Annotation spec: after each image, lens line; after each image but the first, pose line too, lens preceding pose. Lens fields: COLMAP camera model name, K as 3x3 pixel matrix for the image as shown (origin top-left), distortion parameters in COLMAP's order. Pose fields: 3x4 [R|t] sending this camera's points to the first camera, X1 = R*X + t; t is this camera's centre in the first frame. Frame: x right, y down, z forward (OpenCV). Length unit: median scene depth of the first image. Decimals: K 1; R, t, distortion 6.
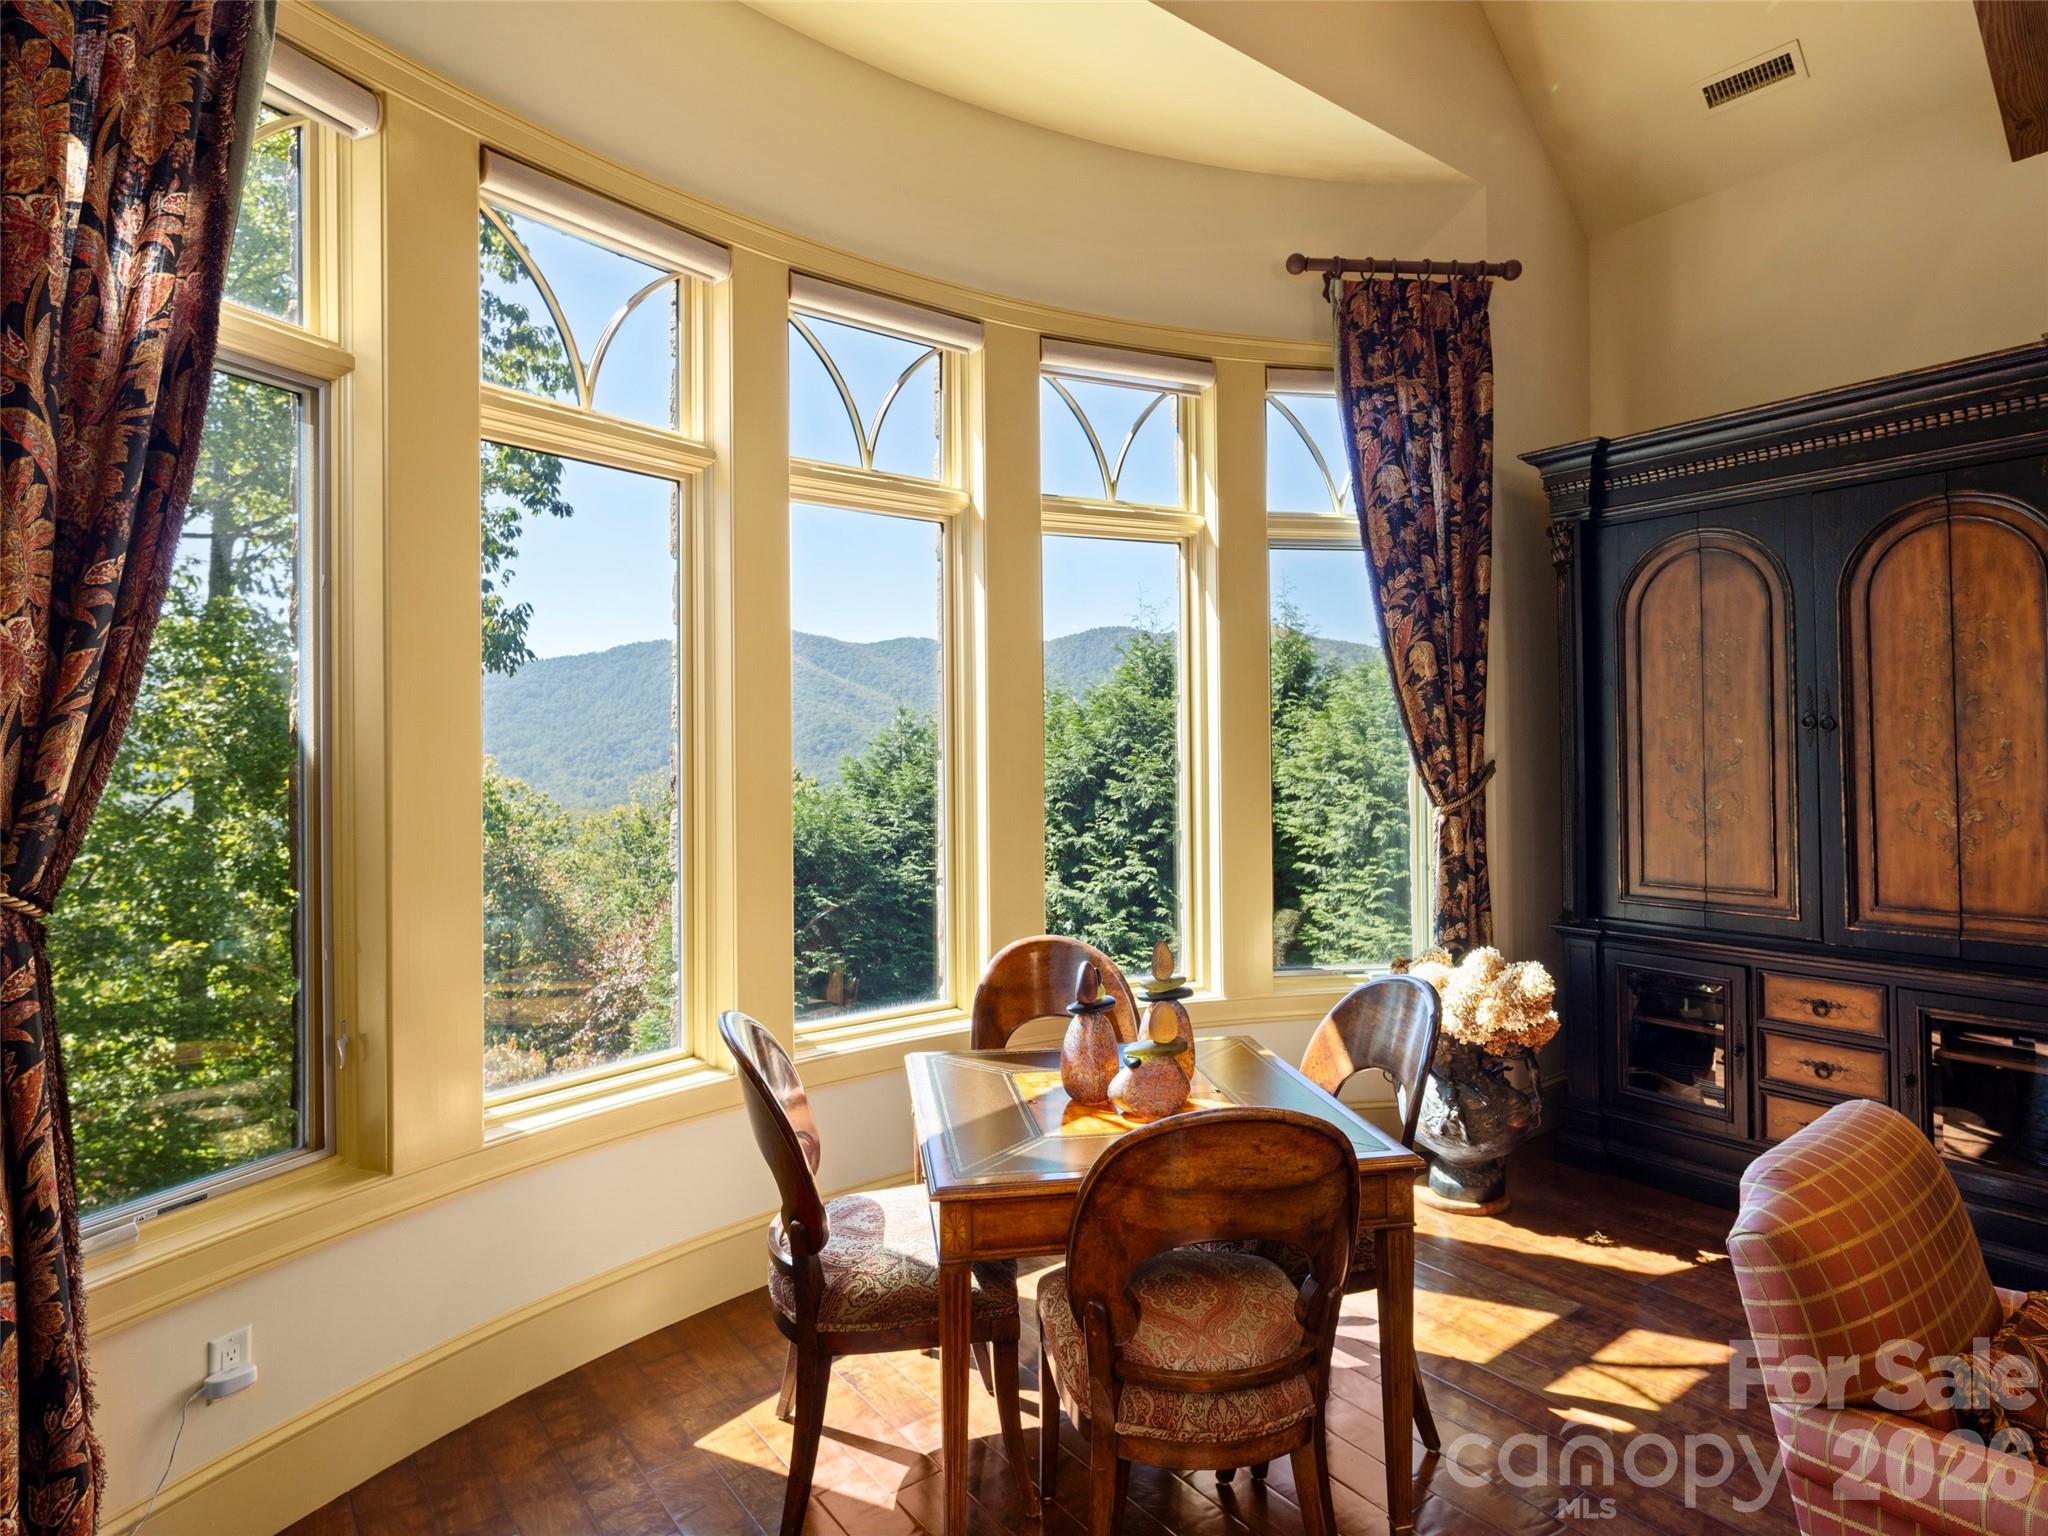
lens RADIAL K [[1119.6, 0, 1022.2], [0, 1119.6, 751.3], [0, 0, 1]] dist [0.001242, -0.005262]
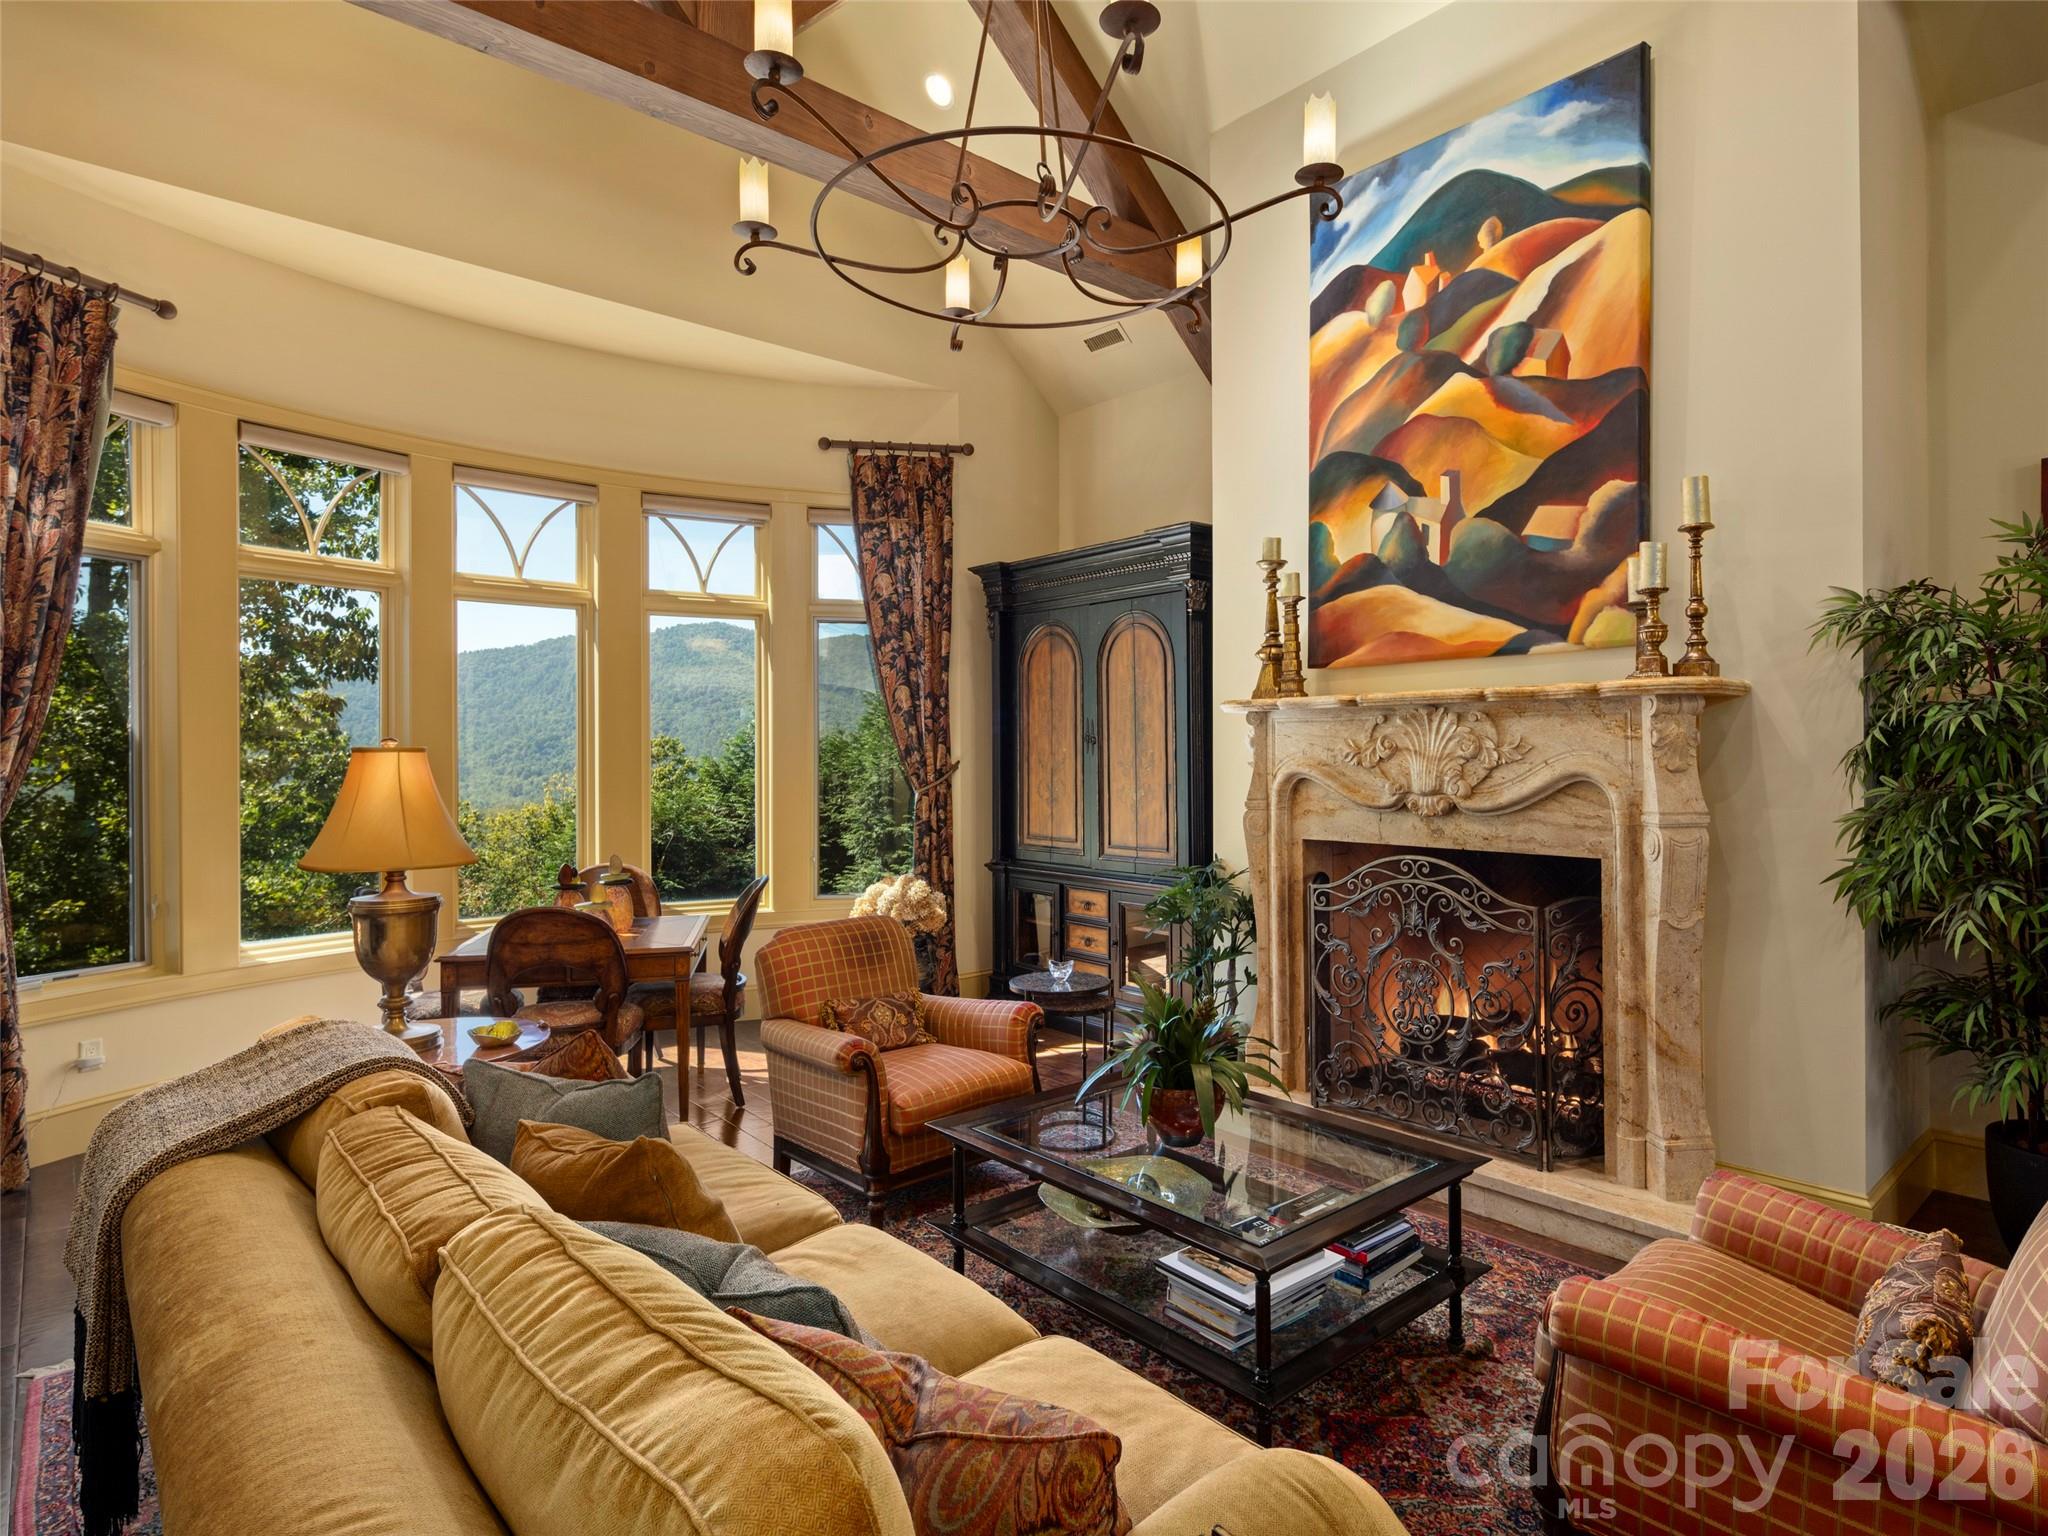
lens RADIAL K [[1119.6, 0, 1064.2], [0, 1119.6, 760.5], [0, 0, 1]] dist [0.001242, -0.005262]
pose [[0.996237, 0.004889, 0.086531, 0.446914], [-0.005604, 0.999952, 0.008026, -0.006162], [-0.086487, -0.008480, 0.996217, -0.596538]]
